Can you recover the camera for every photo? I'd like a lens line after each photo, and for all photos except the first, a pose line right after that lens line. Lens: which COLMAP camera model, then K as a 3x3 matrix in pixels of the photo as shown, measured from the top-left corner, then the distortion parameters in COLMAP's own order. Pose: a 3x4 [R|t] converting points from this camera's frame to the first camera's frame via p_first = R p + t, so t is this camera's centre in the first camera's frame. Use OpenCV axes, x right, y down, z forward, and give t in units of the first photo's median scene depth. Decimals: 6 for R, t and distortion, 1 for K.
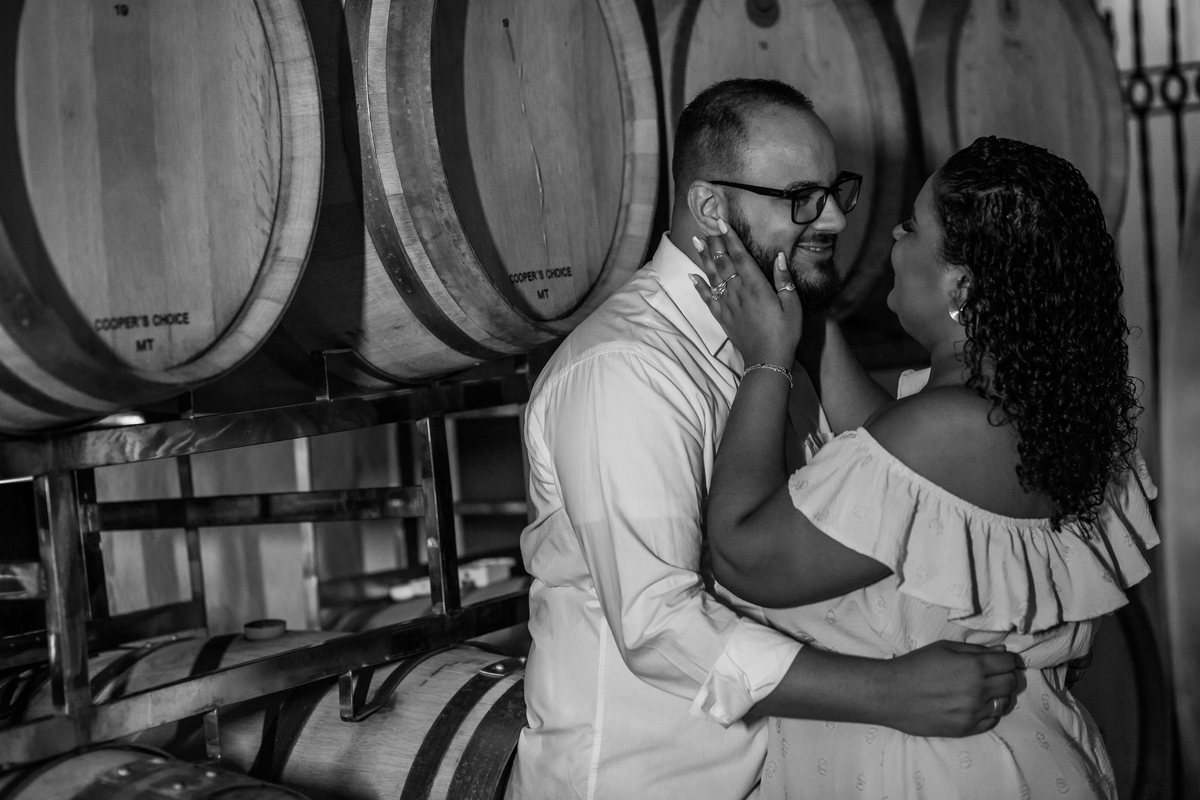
lens RADIAL K [[3008.4, 0, 600.2], [0, 3008.4, 397.6], [0, 0, 1]] dist [-0.025015, 0.000000]
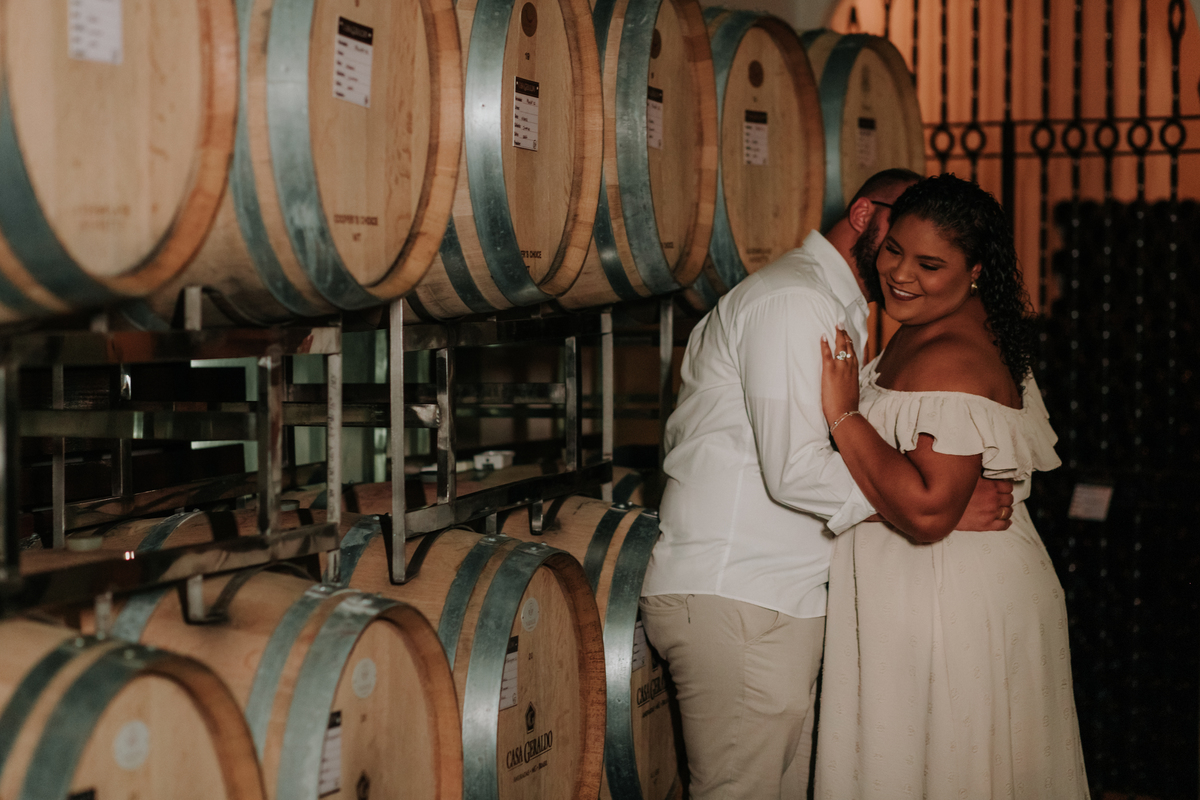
lens RADIAL K [[3008.4, 0, 599.7], [0, 3008.4, 401.0], [0, 0, 1]] dist [-0.025015, 0.000000]
pose [[0.974111, 0.065024, 0.216516, -0.397214], [-0.064492, 0.997873, -0.009532, 0.056433], [-0.216676, -0.004678, 0.976232, -0.485747]]
